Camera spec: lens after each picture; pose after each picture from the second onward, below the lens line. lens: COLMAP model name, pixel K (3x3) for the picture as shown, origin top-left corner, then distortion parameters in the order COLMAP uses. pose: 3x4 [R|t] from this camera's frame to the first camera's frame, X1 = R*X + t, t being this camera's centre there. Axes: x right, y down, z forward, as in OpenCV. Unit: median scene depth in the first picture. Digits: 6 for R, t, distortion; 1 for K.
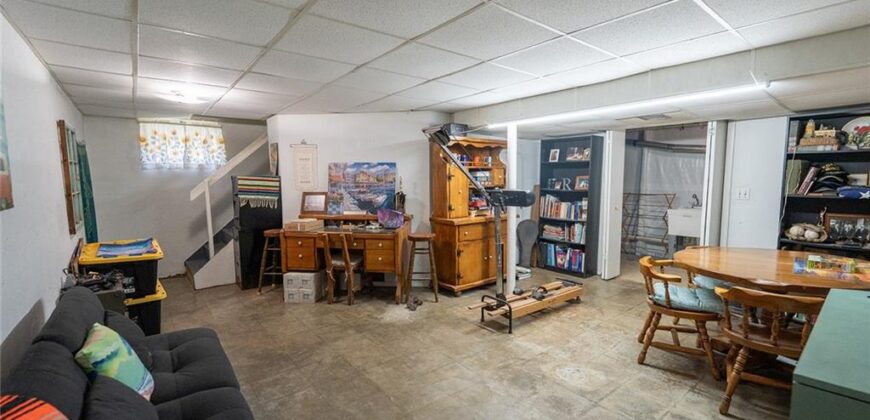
lens RADIAL K [[359.6, 0, 441.9], [0, 359.6, 208.8], [0, 0, 1]] dist [0.000279, -0.000160]
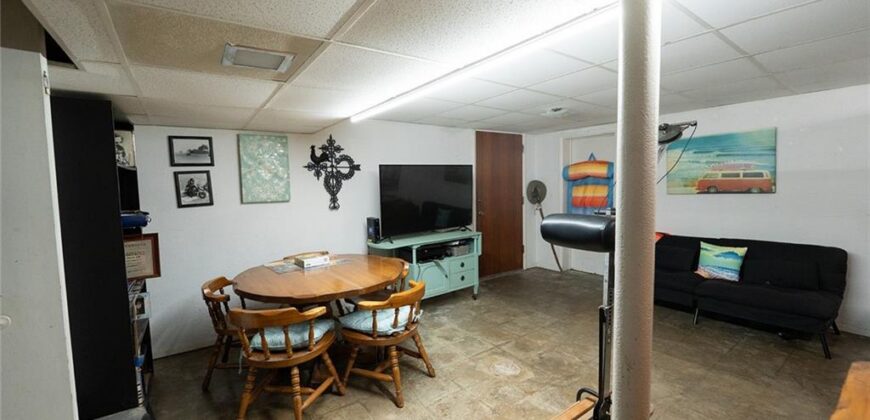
lens RADIAL K [[359.6, 0, 441.9], [0, 359.6, 208.8], [0, 0, 1]] dist [0.000279, -0.000160]
pose [[-0.999372, 0.025605, 0.024482, 0.526355], [0.029345, 0.985495, 0.167148, -0.206758], [-0.019847, 0.167762, -0.985628, 2.035690]]
